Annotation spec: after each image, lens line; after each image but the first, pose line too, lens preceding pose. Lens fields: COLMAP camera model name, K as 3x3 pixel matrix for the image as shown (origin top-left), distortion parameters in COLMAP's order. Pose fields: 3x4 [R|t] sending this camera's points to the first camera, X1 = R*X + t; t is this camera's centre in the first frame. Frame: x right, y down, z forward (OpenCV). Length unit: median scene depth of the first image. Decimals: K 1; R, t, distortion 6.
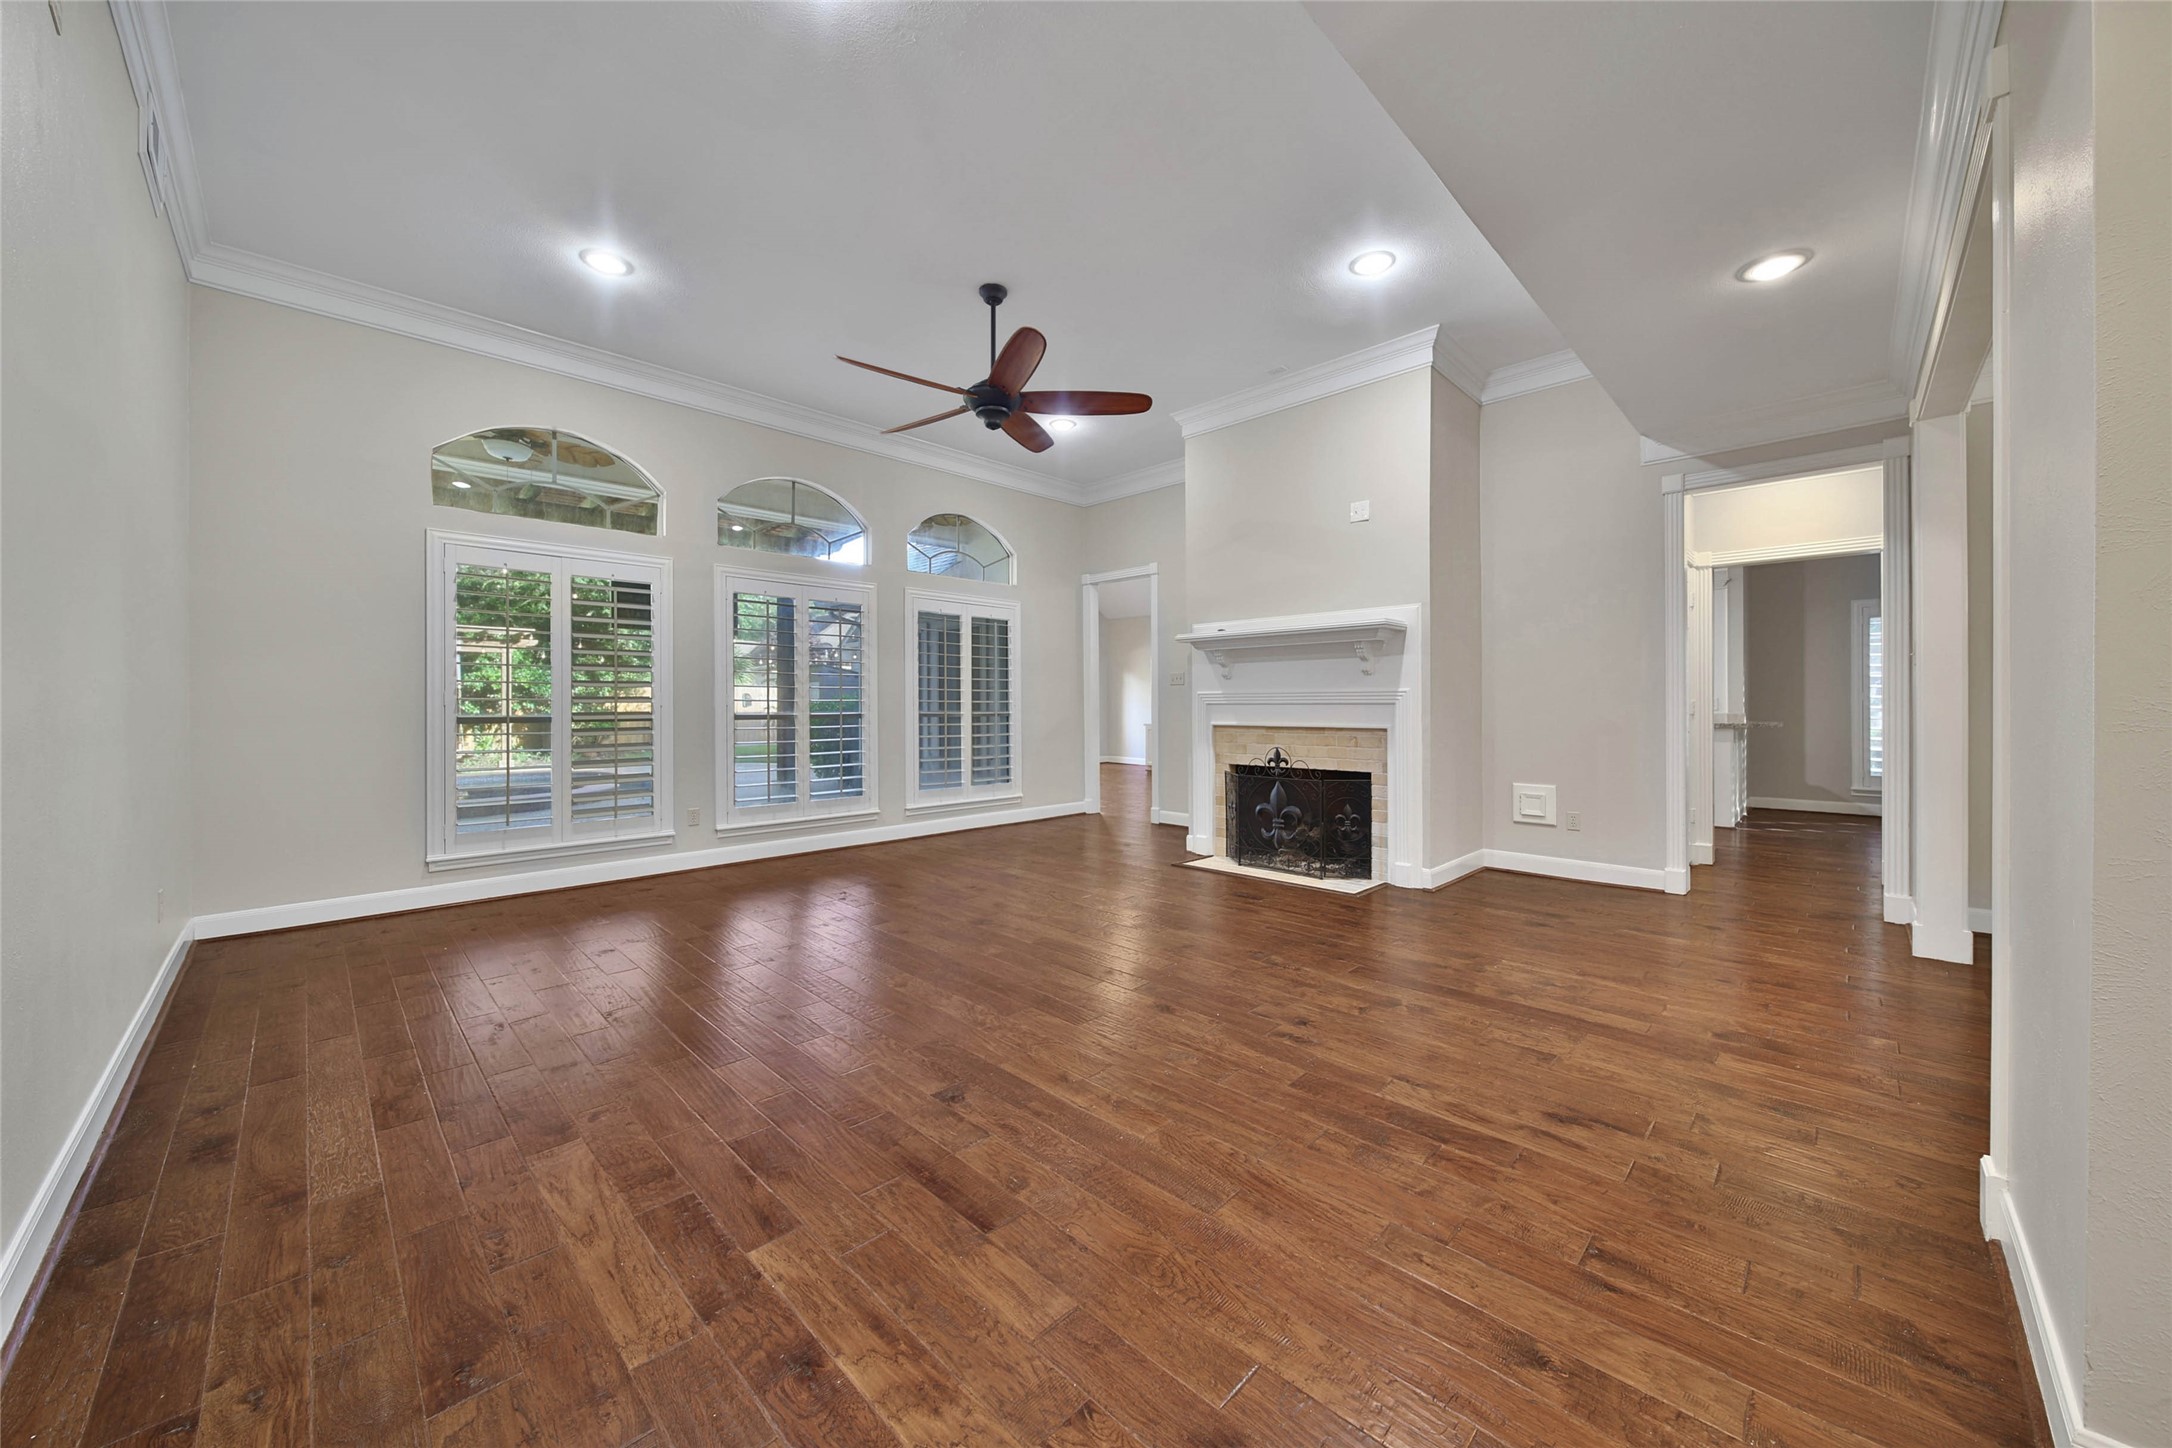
lens RADIAL K [[781.2, 0, 1077.3], [0, 781.2, 712.6], [0, 0, 1]] dist [-0.000961, -0.000325]
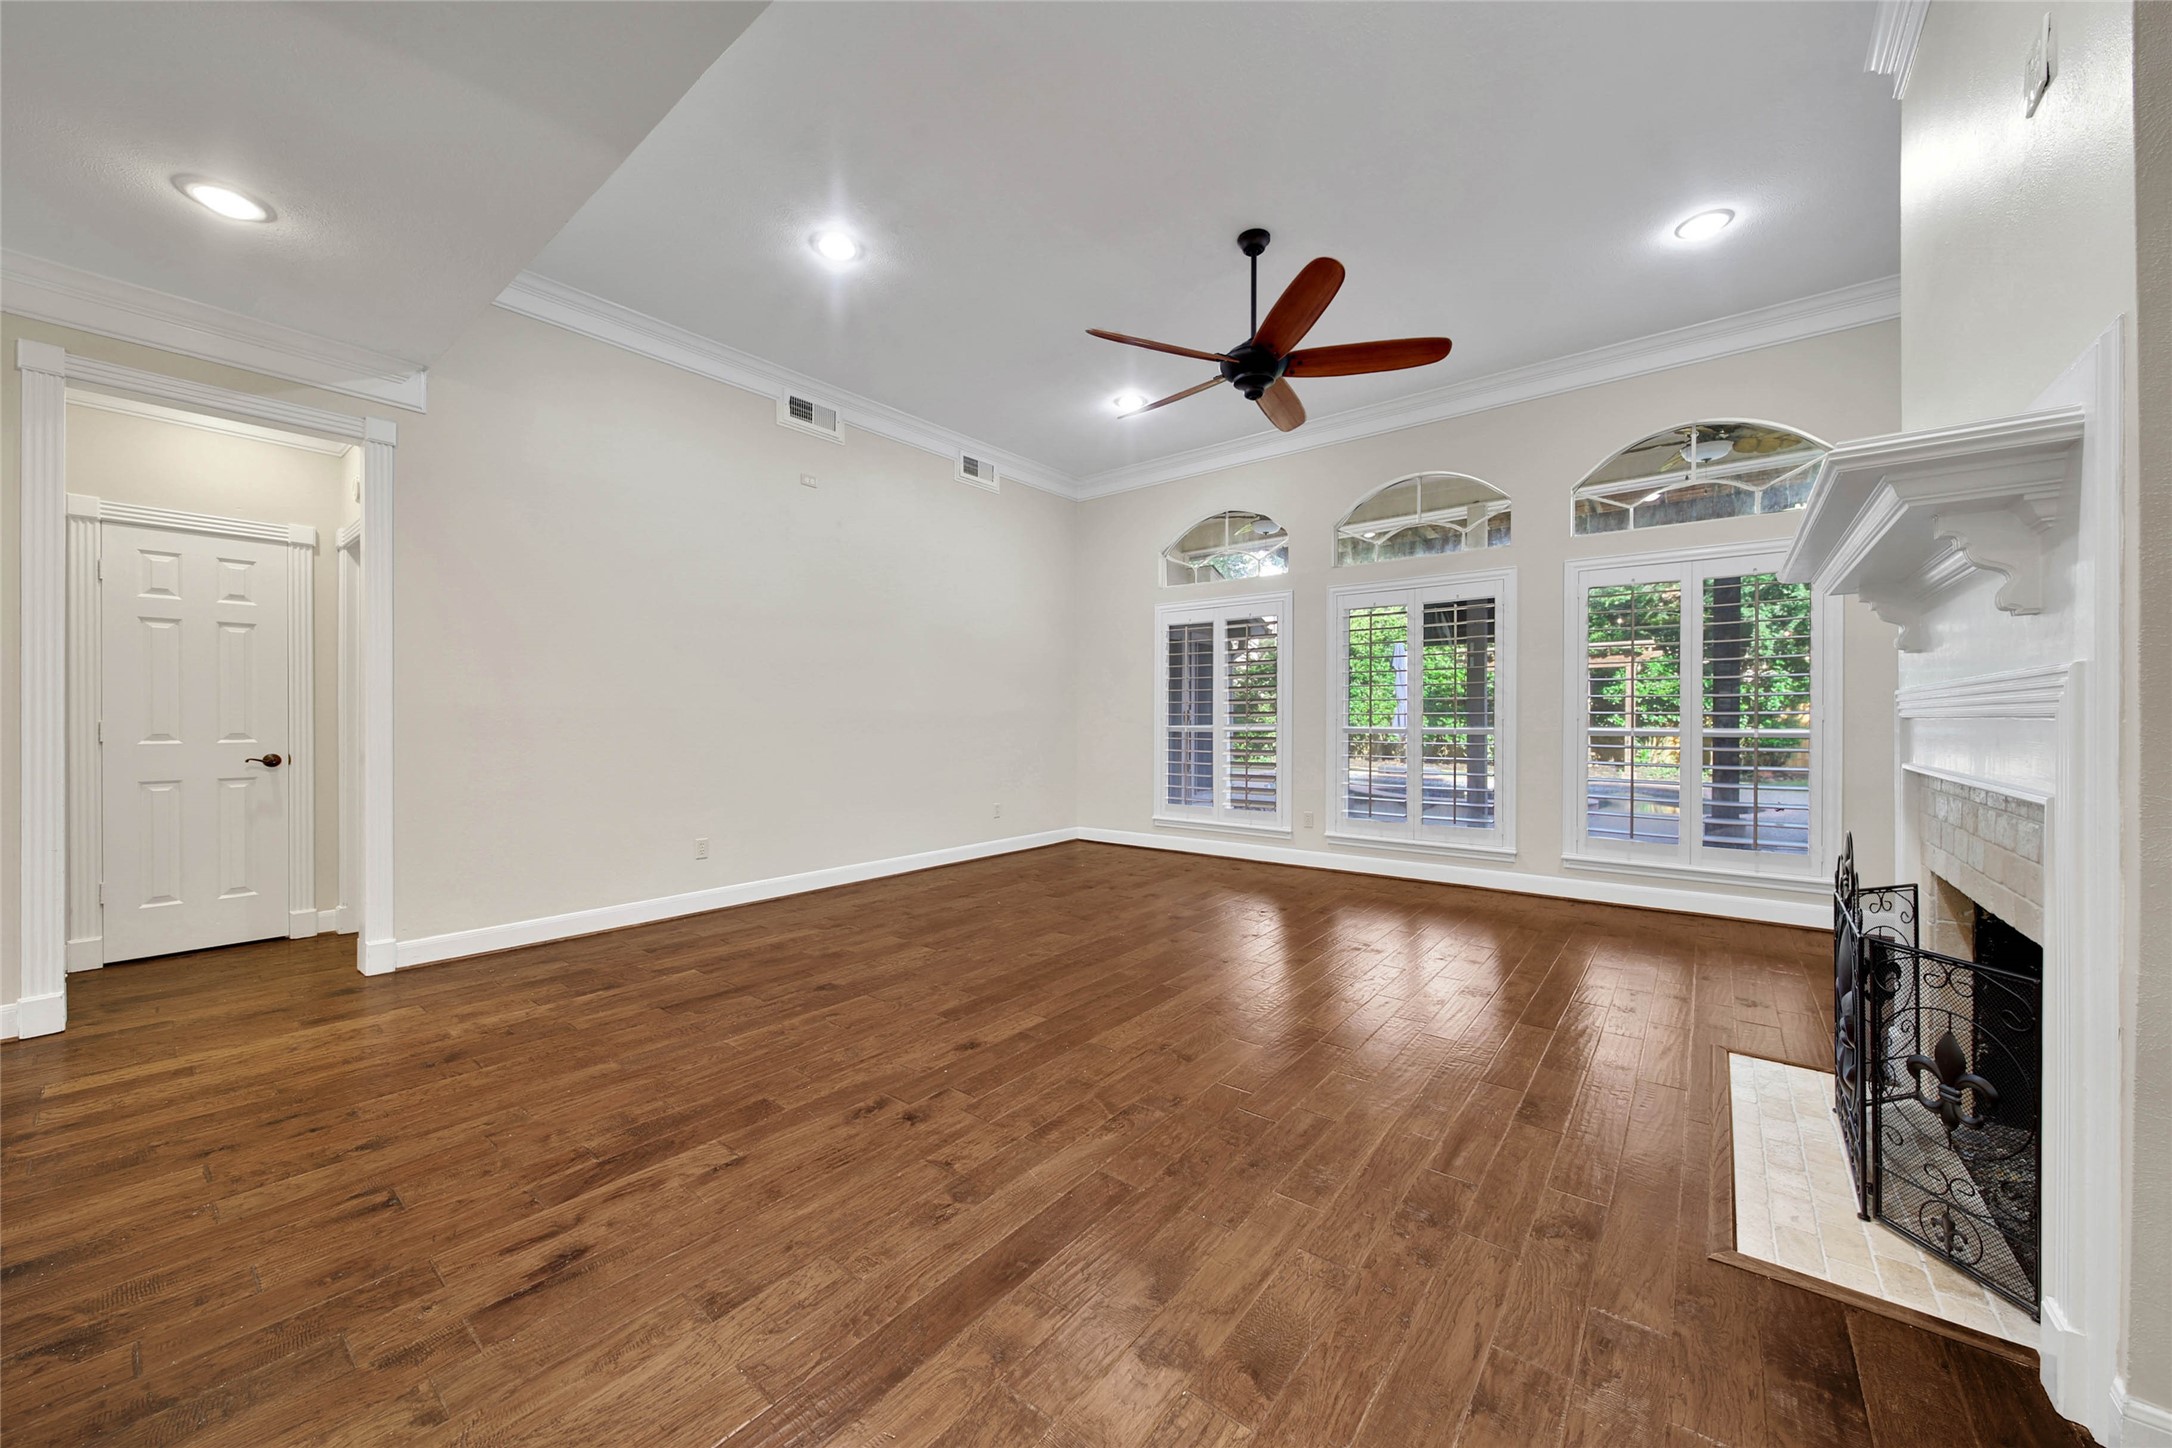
lens RADIAL K [[781.2, 0, 1086.5], [0, 781.2, 718.4], [0, 0, 1]] dist [-0.000961, -0.000325]
pose [[0.109110, 0.000777, -0.994029, 1.329182], [-0.009357, 0.999956, -0.000245, -0.015831], [0.993986, 0.009328, 0.109112, 1.311052]]
